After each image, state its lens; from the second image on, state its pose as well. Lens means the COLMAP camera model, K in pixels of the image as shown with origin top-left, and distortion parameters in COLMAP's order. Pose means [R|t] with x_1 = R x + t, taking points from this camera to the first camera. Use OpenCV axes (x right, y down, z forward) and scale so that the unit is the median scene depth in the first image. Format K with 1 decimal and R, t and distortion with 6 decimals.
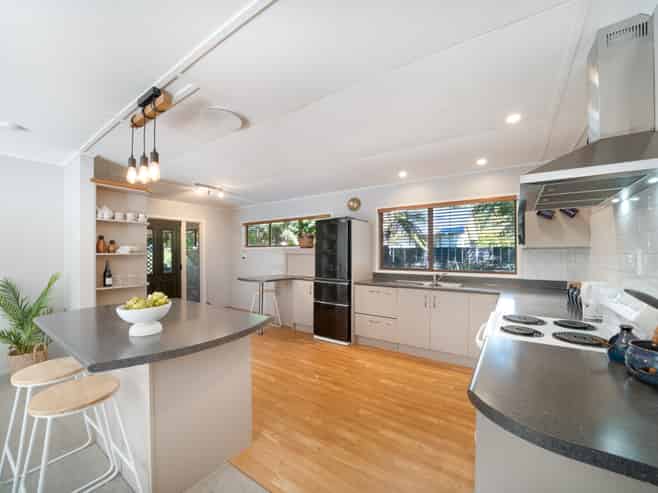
lens RADIAL K [[262.0, 0, 328.5], [0, 262.0, 250.2], [0, 0, 1]] dist [-0.000898, 0.000066]
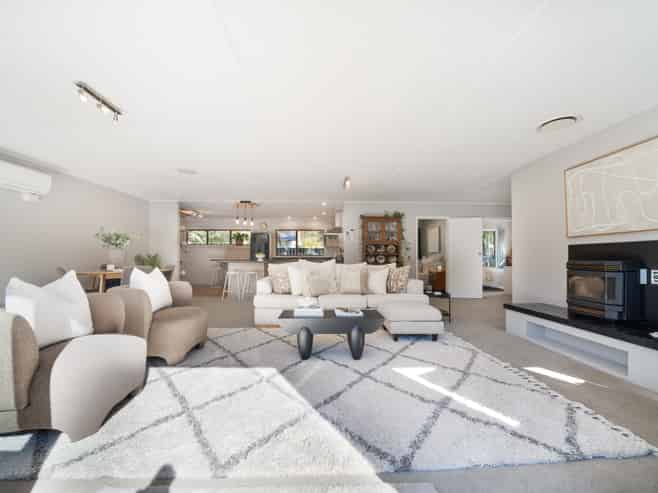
lens RADIAL K [[262.0, 0, 328.5], [0, 262.0, 250.2], [0, 0, 1]] dist [-0.000898, 0.000066]
pose [[0.806314, 0.019016, 0.591182, -0.935506], [-0.004781, 0.999660, -0.025634, 0.099628], [-0.591468, 0.017842, 0.806131, -1.333300]]
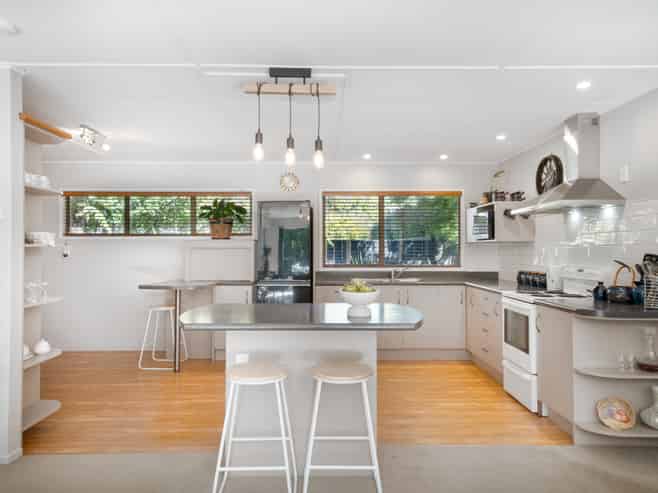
lens RADIAL K [[463.8, 0, 329.0], [0, 463.8, 246.5], [0, 0, 1]] dist [-0.003771, -0.001569]
pose [[0.810889, 0.004867, 0.585180, -0.729522], [-0.007103, 0.999974, 0.001525, 0.009233], [-0.585157, -0.005393, 0.810902, -0.180563]]
